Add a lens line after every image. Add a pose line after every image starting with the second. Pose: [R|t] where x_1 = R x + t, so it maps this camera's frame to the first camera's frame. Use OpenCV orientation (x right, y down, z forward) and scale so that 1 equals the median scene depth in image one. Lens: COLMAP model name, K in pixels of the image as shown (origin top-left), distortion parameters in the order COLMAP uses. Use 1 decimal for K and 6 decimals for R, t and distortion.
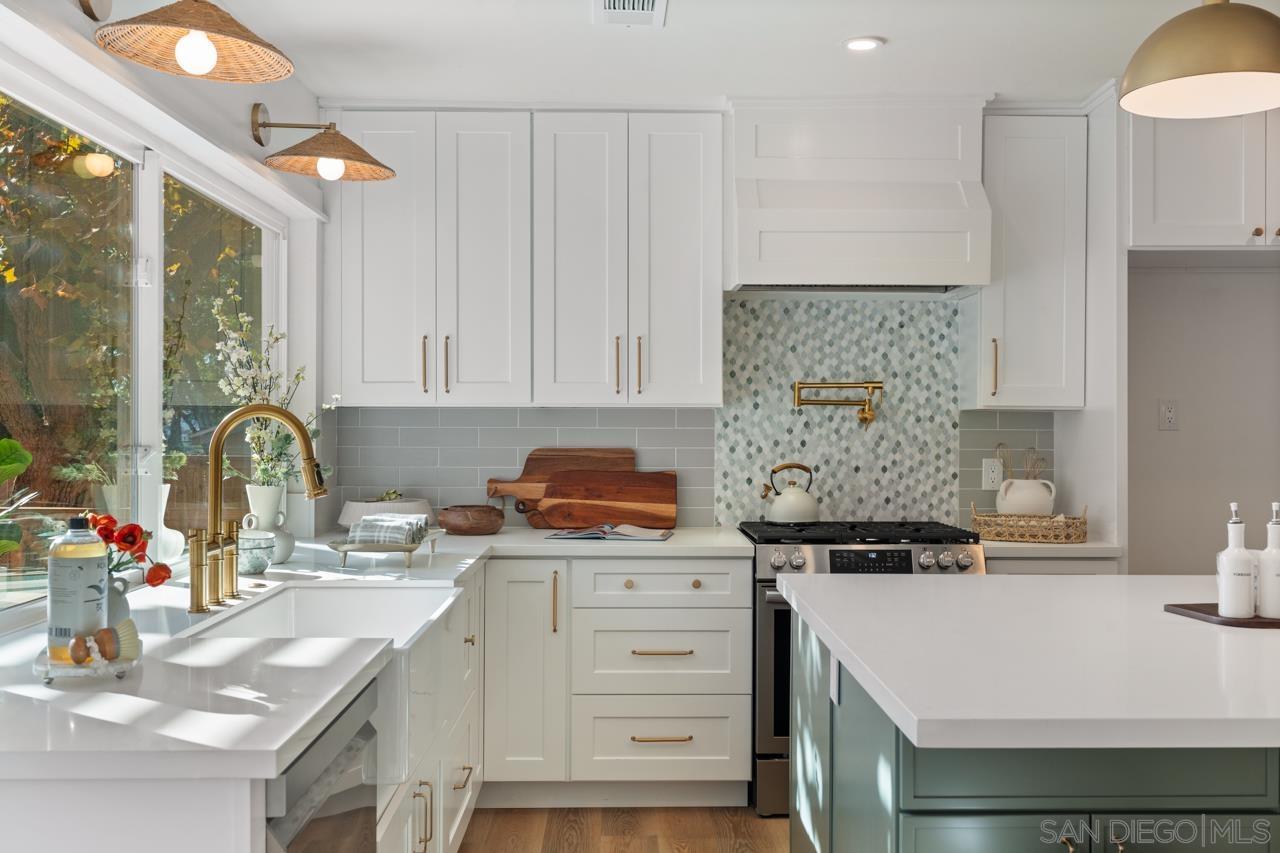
lens RADIAL K [[1206.2, 0, 640.0], [0, 1206.2, 426.5], [0, 0, 1]] dist [0.002611, 0.001988]
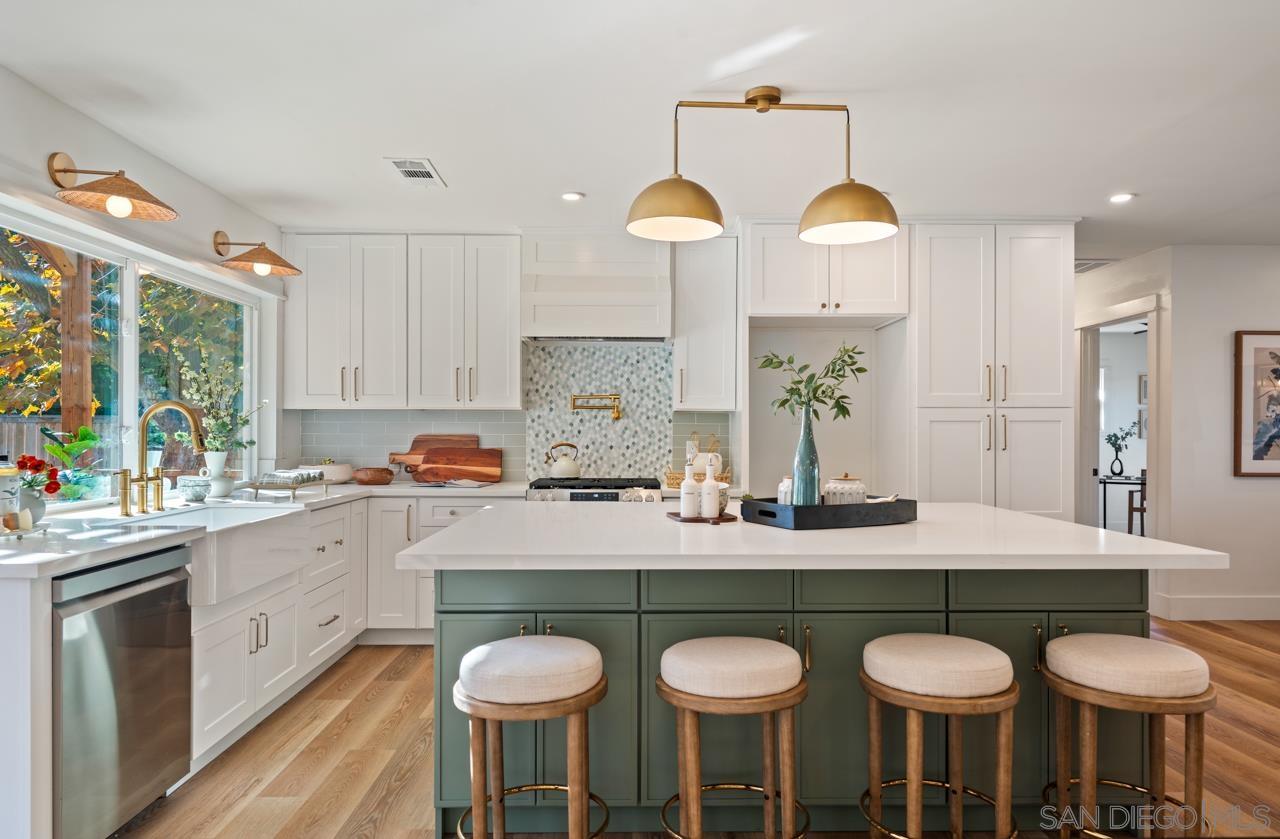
lens RADIAL K [[784.7, 0, 638.1], [0, 784.7, 430.8], [0, 0, 1]] dist [-0.001786, -0.000622]
pose [[0.999993, 0.000166, -0.003721, 0.221294], [-0.000182, 0.999991, -0.004335, 0.017212], [0.003721, 0.004336, 0.999984, -0.091137]]
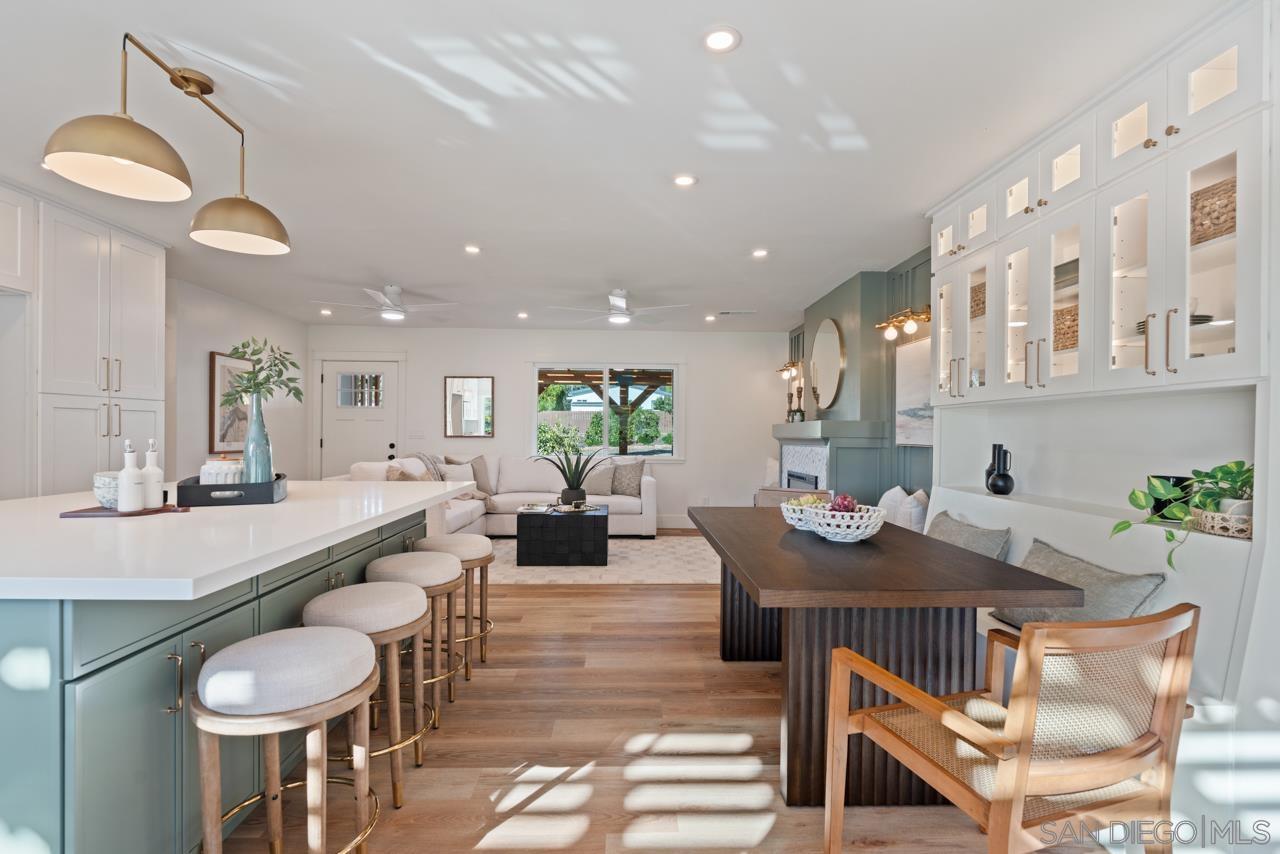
lens RADIAL K [[611.8, 0, 633.3], [0, 611.8, 430.4], [0, 0, 1]] dist [0.010689, 0.000433]
pose [[-0.003349, 0.000504, 0.999994, -0.169609], [-0.005816, 0.999983, -0.000523, 0.025064], [-0.999977, -0.005818, -0.003346, 0.177239]]
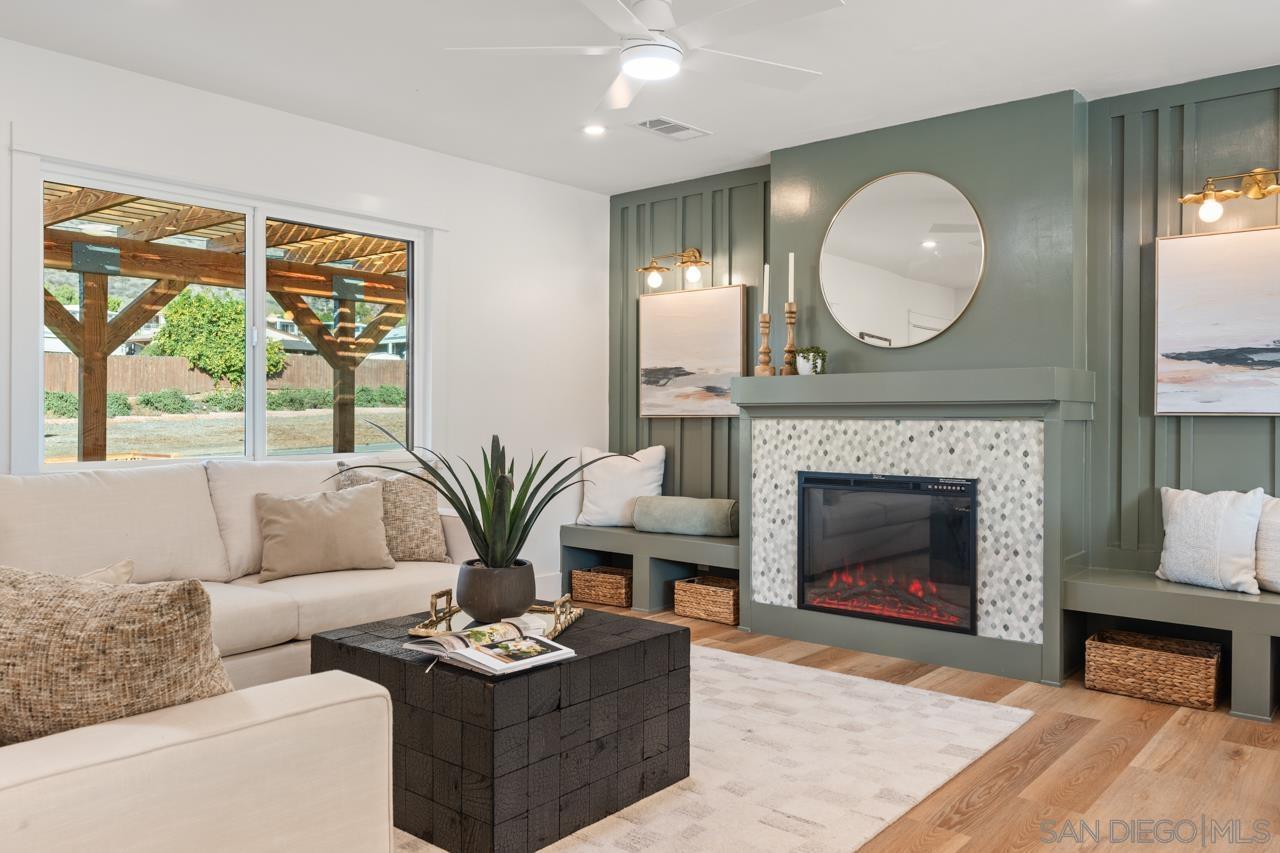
lens RADIAL K [[960.1, 0, 637.5], [0, 960.1, 413.0], [0, 0, 1]] dist [-0.000222, 0.002256]
pose [[-0.752551, -0.008732, 0.658476, 0.593910], [-0.006416, 0.999962, 0.005928, 0.042189], [-0.658502, 0.000236, -0.752579, 0.703406]]
